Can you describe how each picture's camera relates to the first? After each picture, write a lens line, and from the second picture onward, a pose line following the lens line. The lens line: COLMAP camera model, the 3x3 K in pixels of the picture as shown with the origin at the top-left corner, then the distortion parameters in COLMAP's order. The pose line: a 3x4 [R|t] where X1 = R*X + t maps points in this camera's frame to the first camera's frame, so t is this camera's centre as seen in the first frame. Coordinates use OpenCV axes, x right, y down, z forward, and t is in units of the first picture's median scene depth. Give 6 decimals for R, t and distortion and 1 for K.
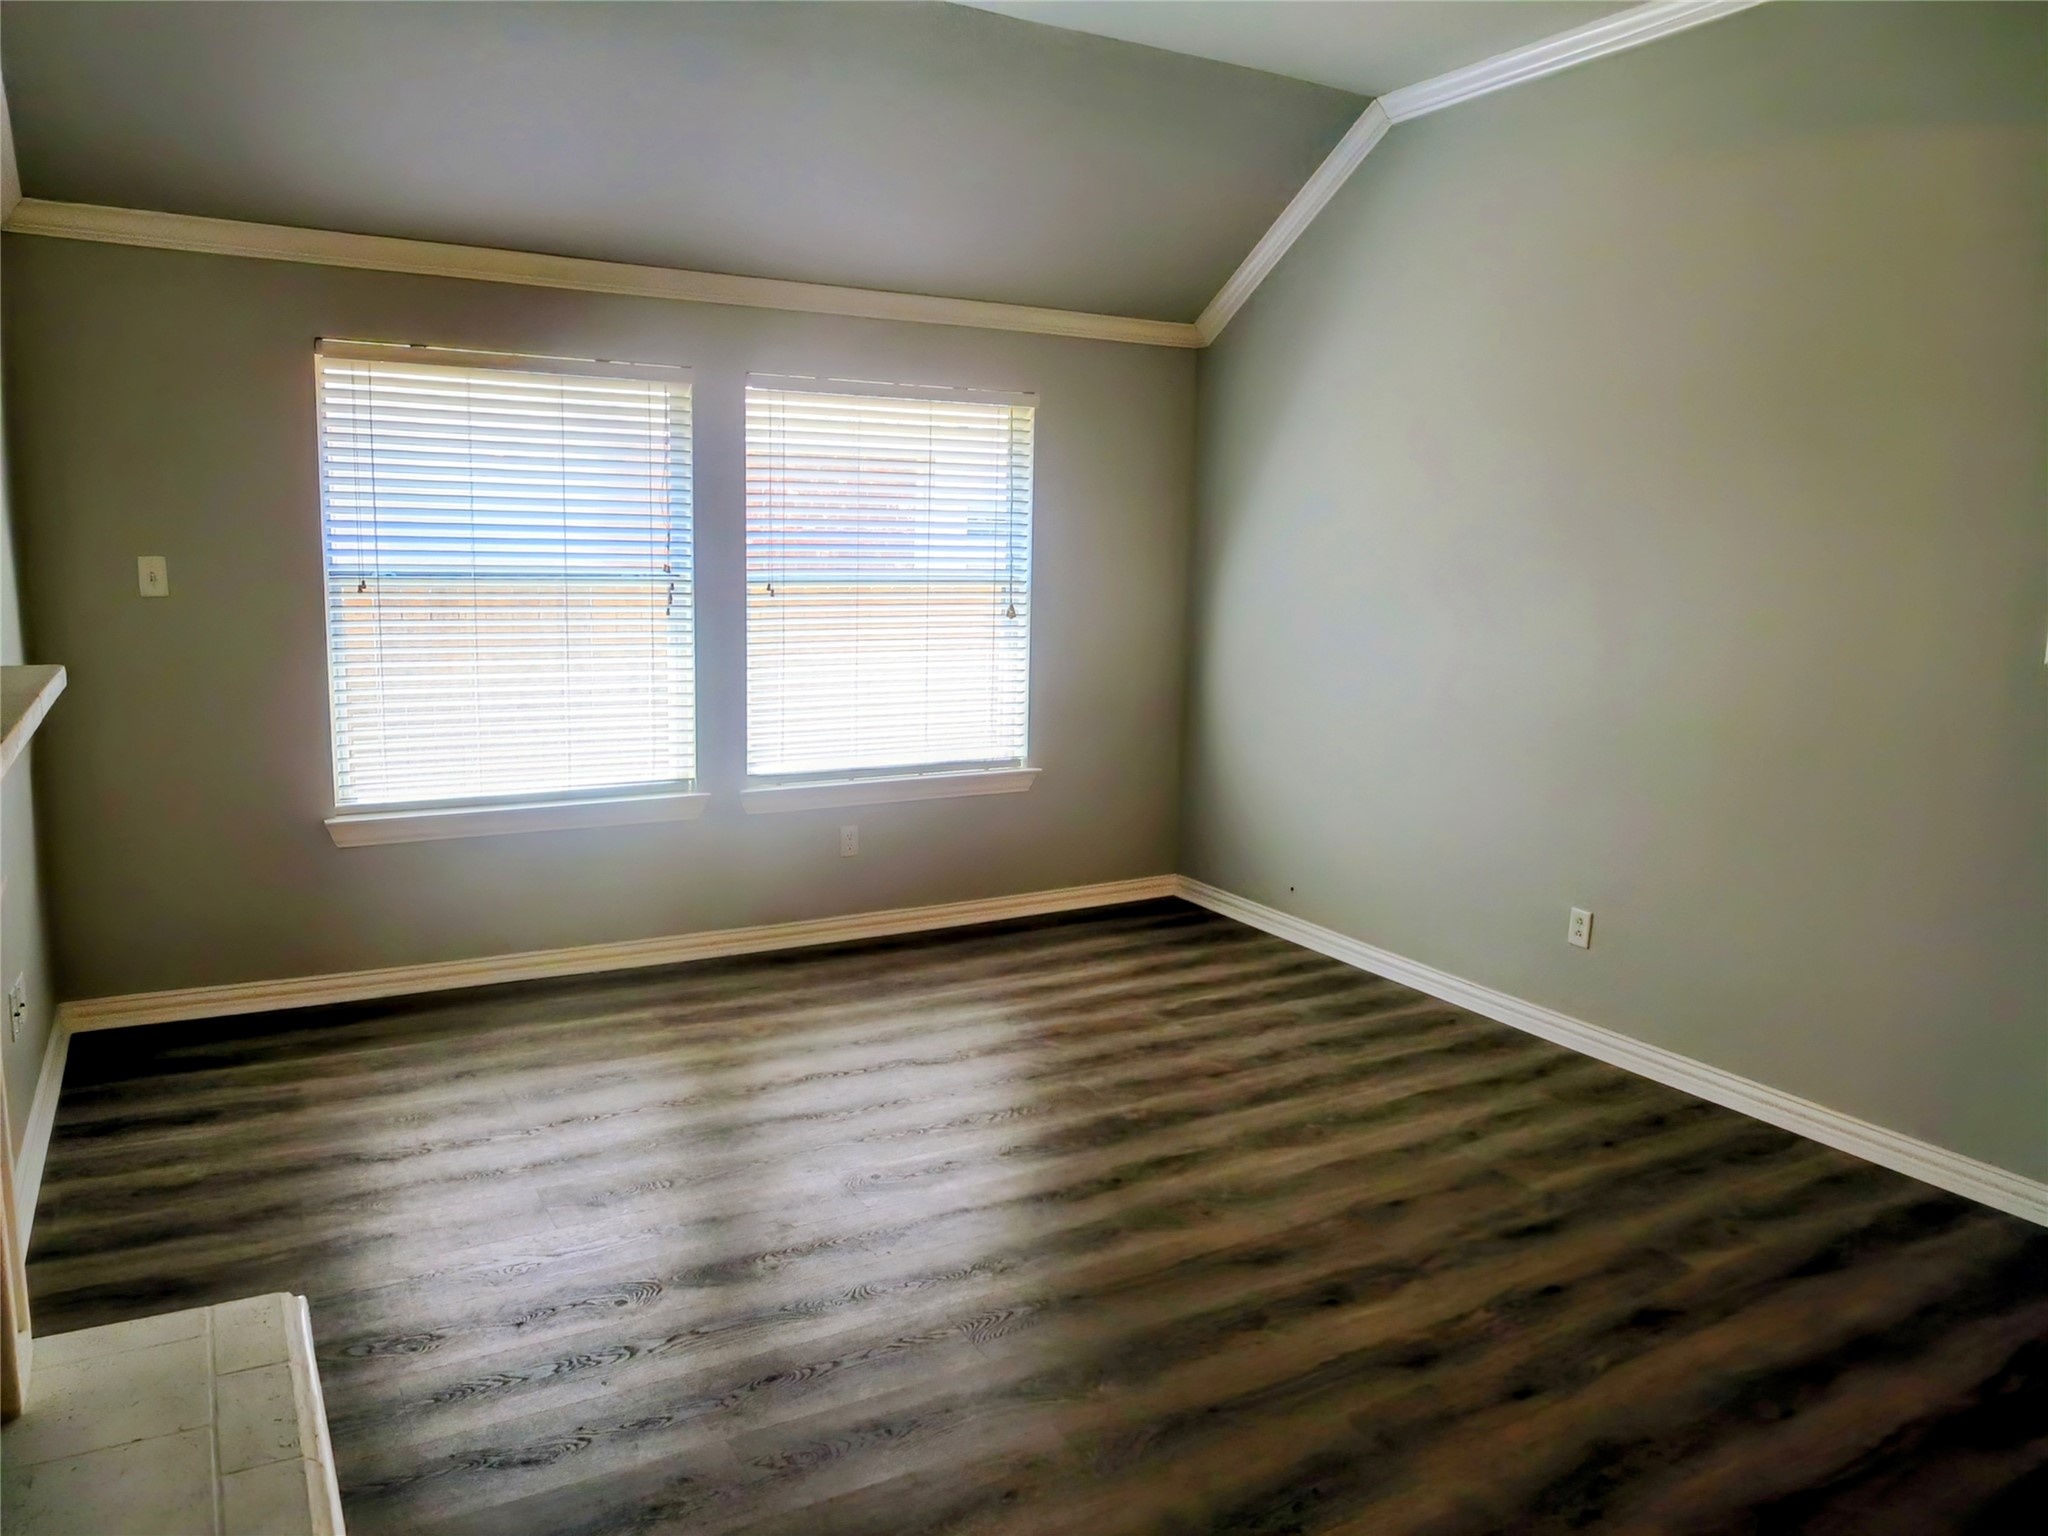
lens RADIAL K [[1426.7, 0, 1012.3], [0, 1426.7, 757.5], [0, 0, 1]] dist [-0.047881, 0.034186]
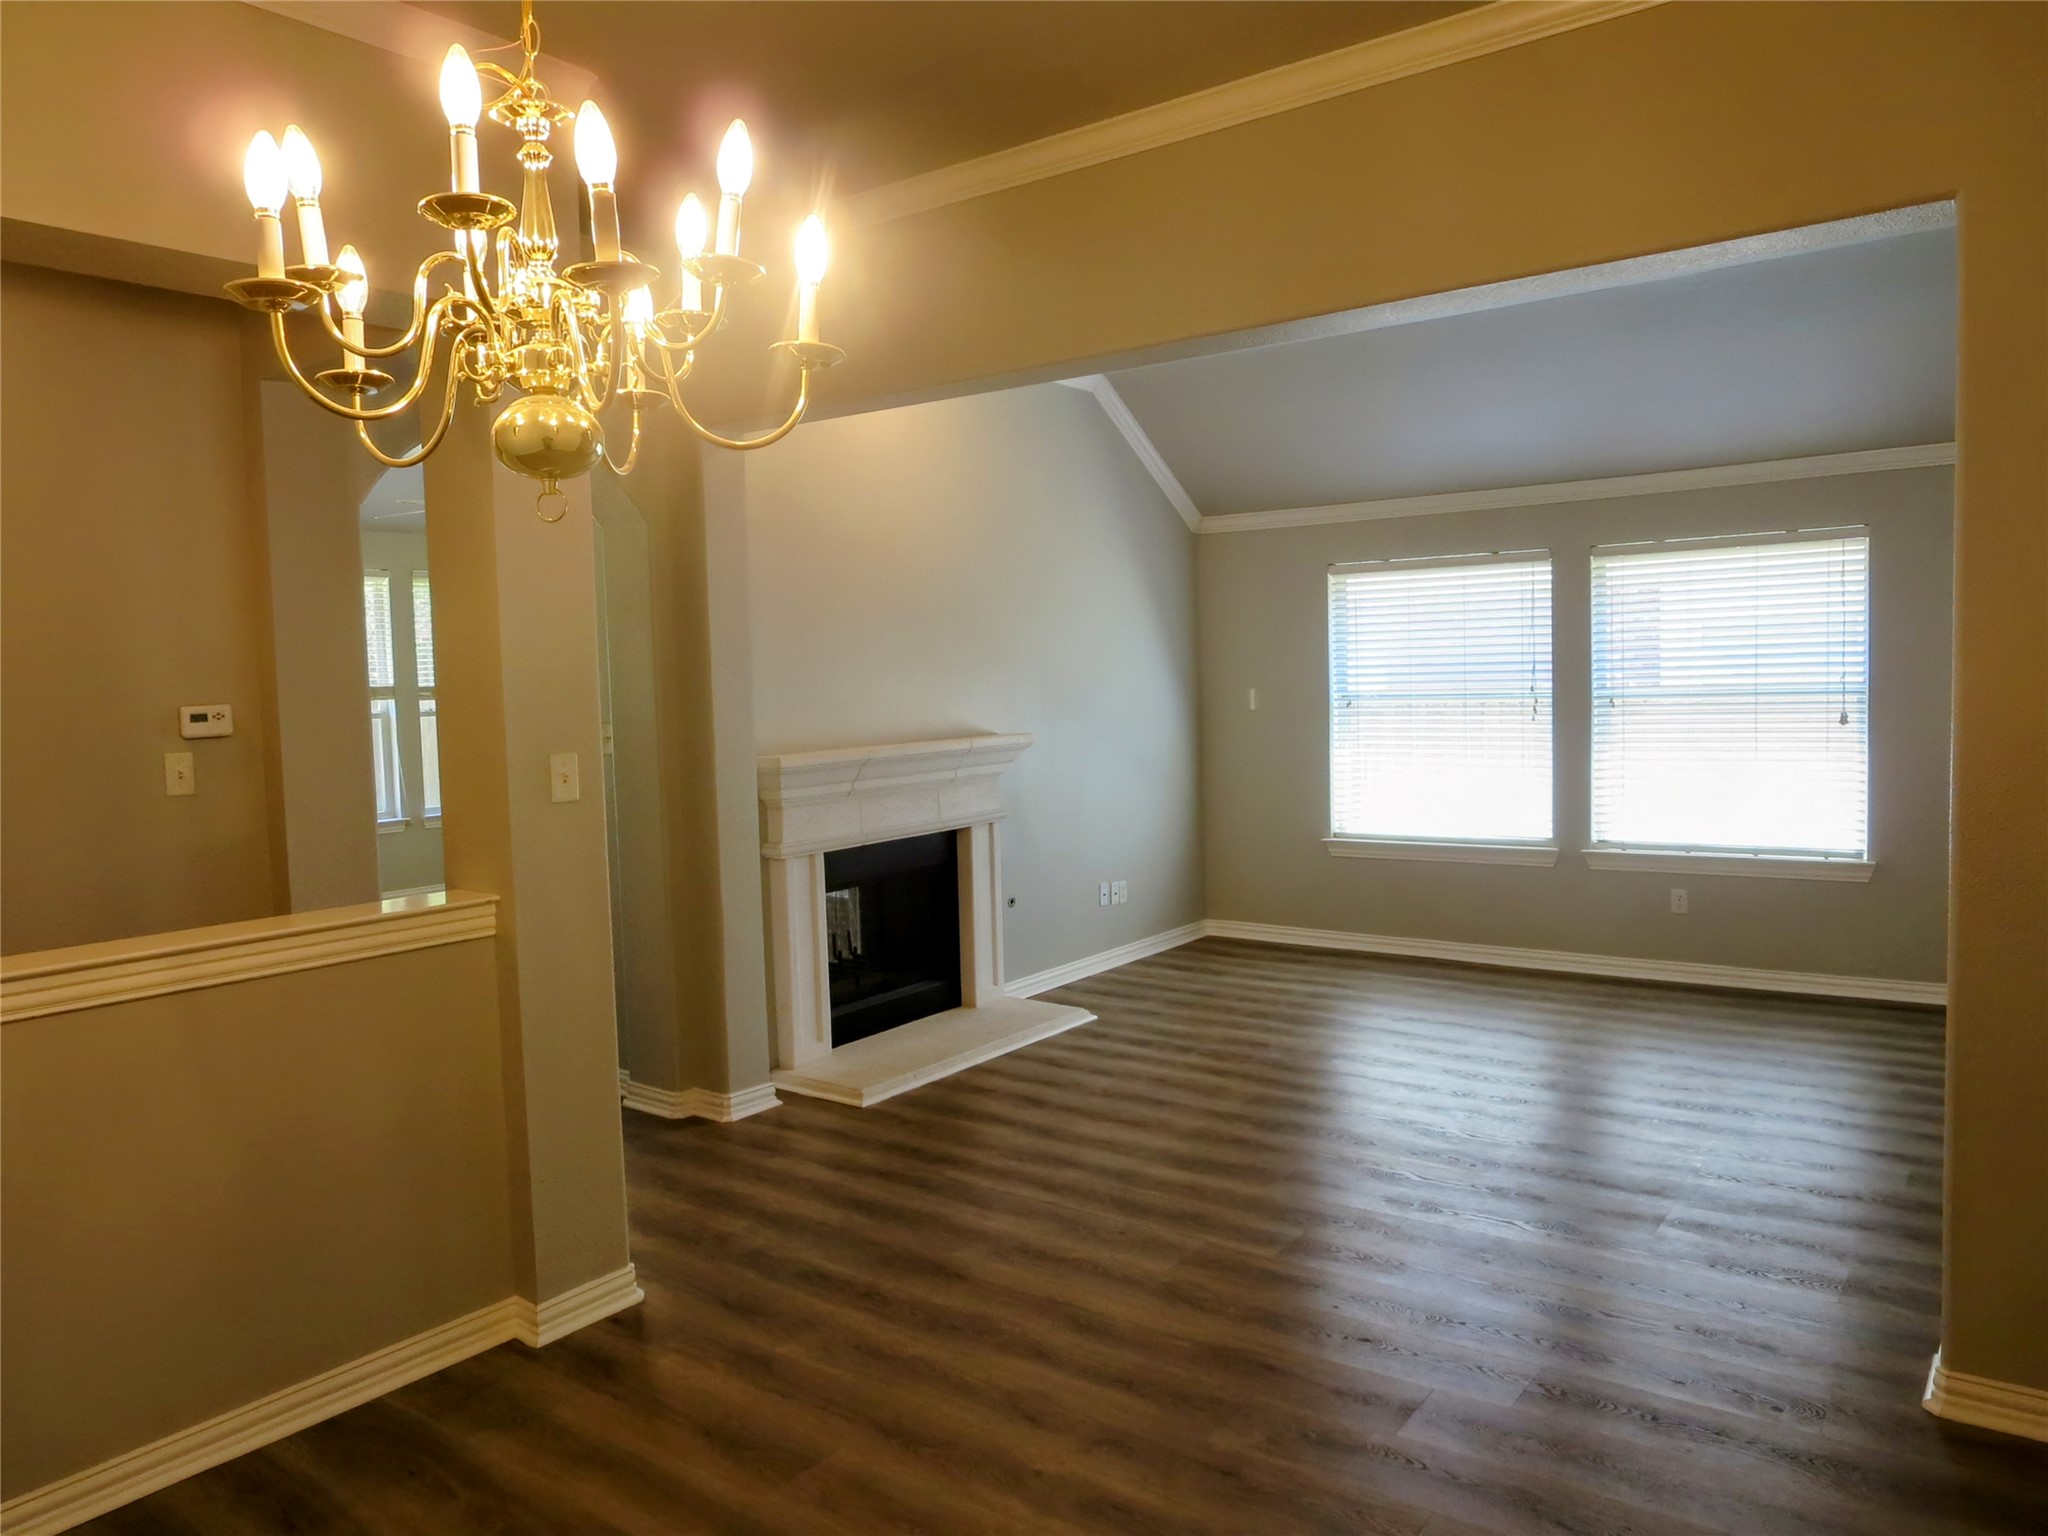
lens RADIAL K [[1426.7, 0, 1012.3], [0, 1426.7, 757.5], [0, 0, 1]] dist [-0.047881, 0.034186]
pose [[0.382348, 0.022079, -0.923755, 0.851799], [-0.098891, 0.994950, -0.017151, 0.013495], [0.918711, 0.097908, 0.382601, -0.033140]]
